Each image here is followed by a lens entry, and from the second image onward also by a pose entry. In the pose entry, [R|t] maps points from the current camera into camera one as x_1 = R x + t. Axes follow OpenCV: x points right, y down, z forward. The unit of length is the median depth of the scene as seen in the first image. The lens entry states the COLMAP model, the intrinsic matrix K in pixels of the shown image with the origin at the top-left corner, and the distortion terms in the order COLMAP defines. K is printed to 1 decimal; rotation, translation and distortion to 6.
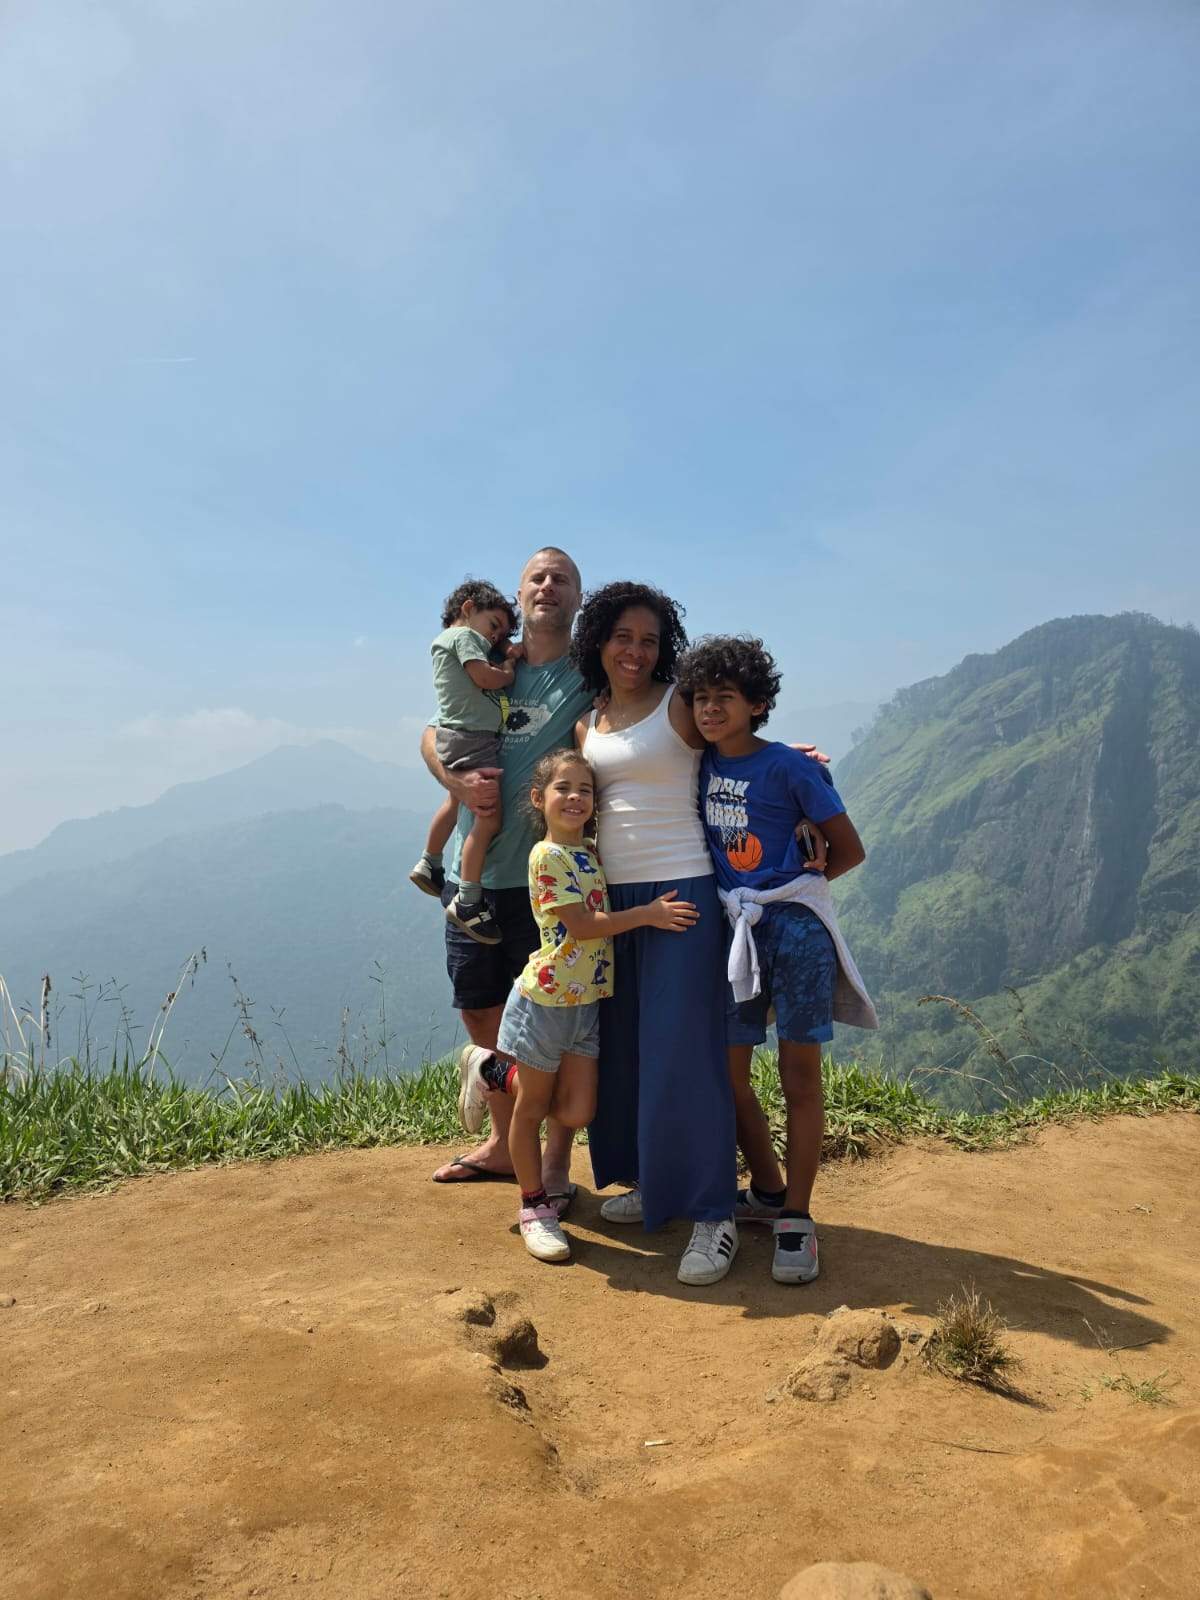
lens RADIAL K [[1082.6, 0, 600.0], [0, 1082.6, 800.0], [0, 0, 1]] dist [0.055280, -0.050340]
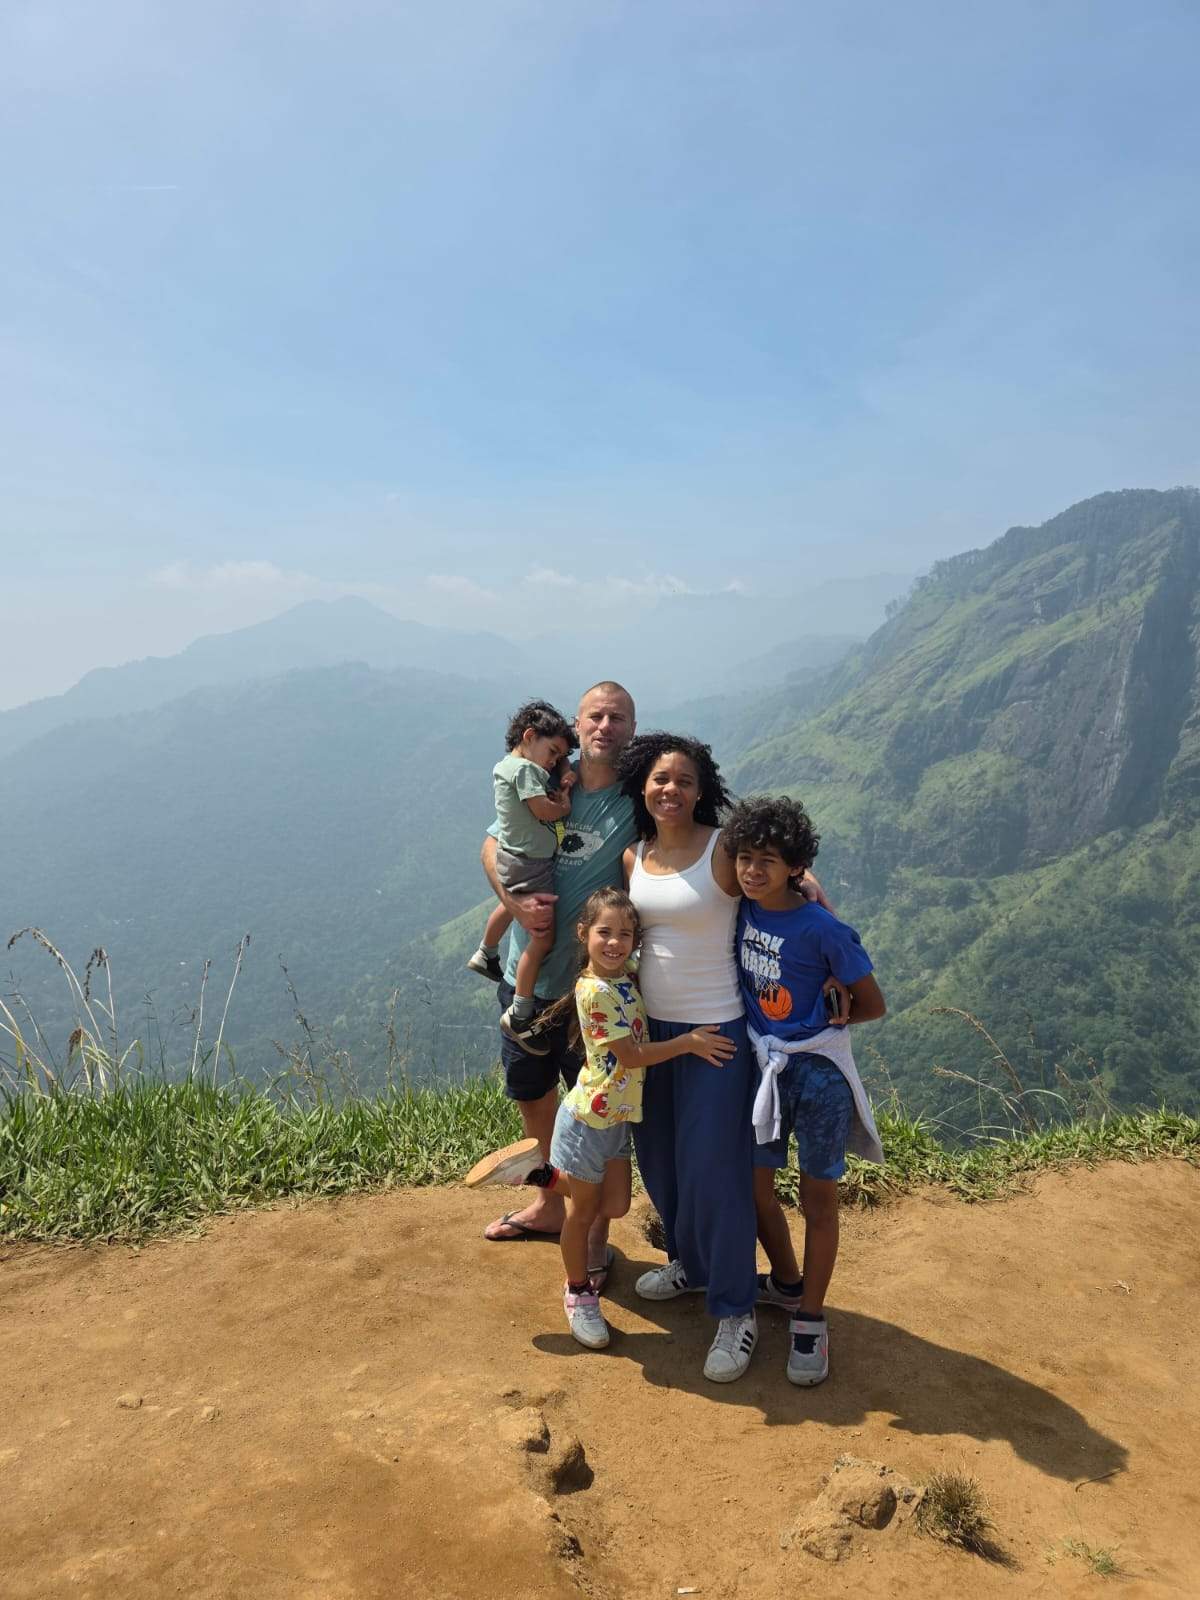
lens RADIAL K [[1082.6, 0, 600.0], [0, 1082.6, 800.0], [0, 0, 1]] dist [0.055280, -0.050340]
pose [[0.999261, 0.032912, -0.019868, -0.031260], [-0.030314, 0.992395, 0.119304, -0.263066], [0.023643, -0.118613, 0.992659, -0.061686]]
